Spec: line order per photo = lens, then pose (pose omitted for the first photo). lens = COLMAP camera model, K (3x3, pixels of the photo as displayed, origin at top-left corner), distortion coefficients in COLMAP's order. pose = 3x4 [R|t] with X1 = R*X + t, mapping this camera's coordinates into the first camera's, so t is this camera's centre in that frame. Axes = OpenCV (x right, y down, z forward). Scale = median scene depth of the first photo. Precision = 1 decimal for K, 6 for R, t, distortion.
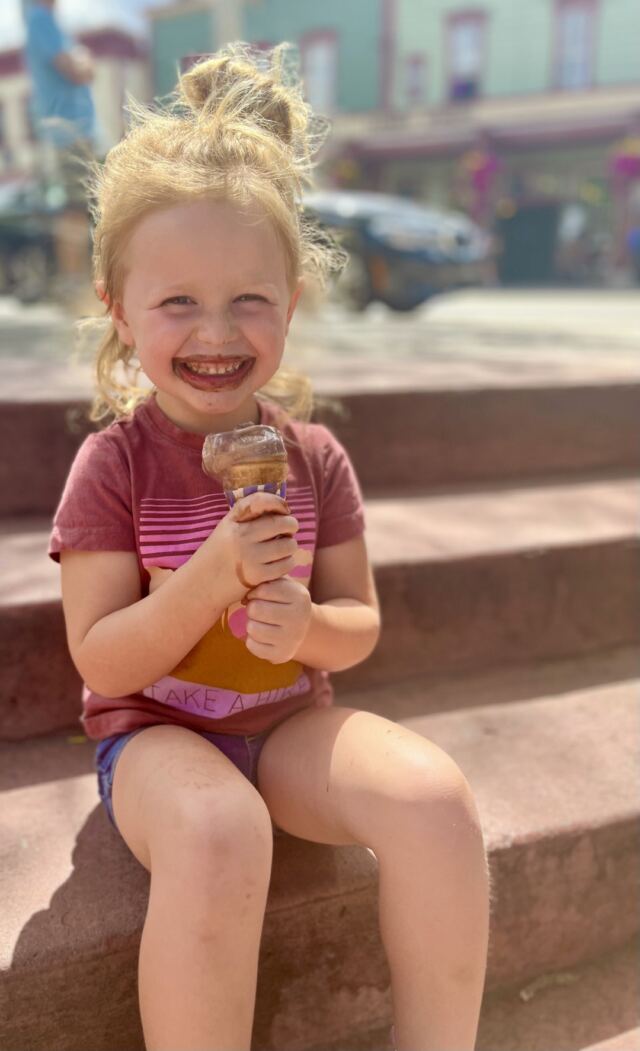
lens RADIAL K [[789.1, 0, 254.6], [0, 789.1, 525.2], [0, 0, 1]] dist [0.137452, -0.197379]
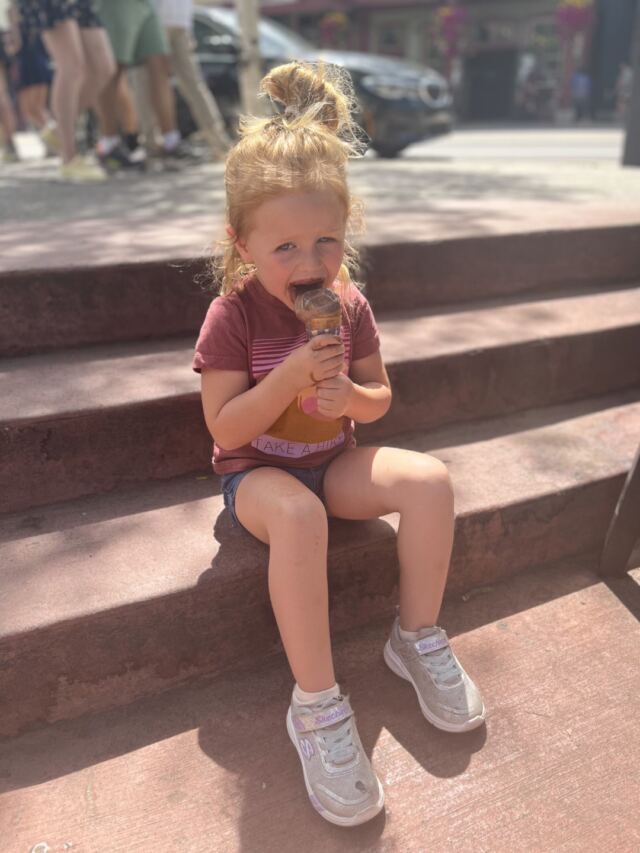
lens RADIAL K [[645.0, 0, 302.9], [0, 645.0, 426.7], [0, 0, 1]] dist [-0.002077, 0.000864]
pose [[0.998098, -0.044400, 0.042770, -0.081323], [0.037534, 0.988009, 0.149762, -0.037360], [-0.048907, -0.147872, 0.987797, -0.395511]]
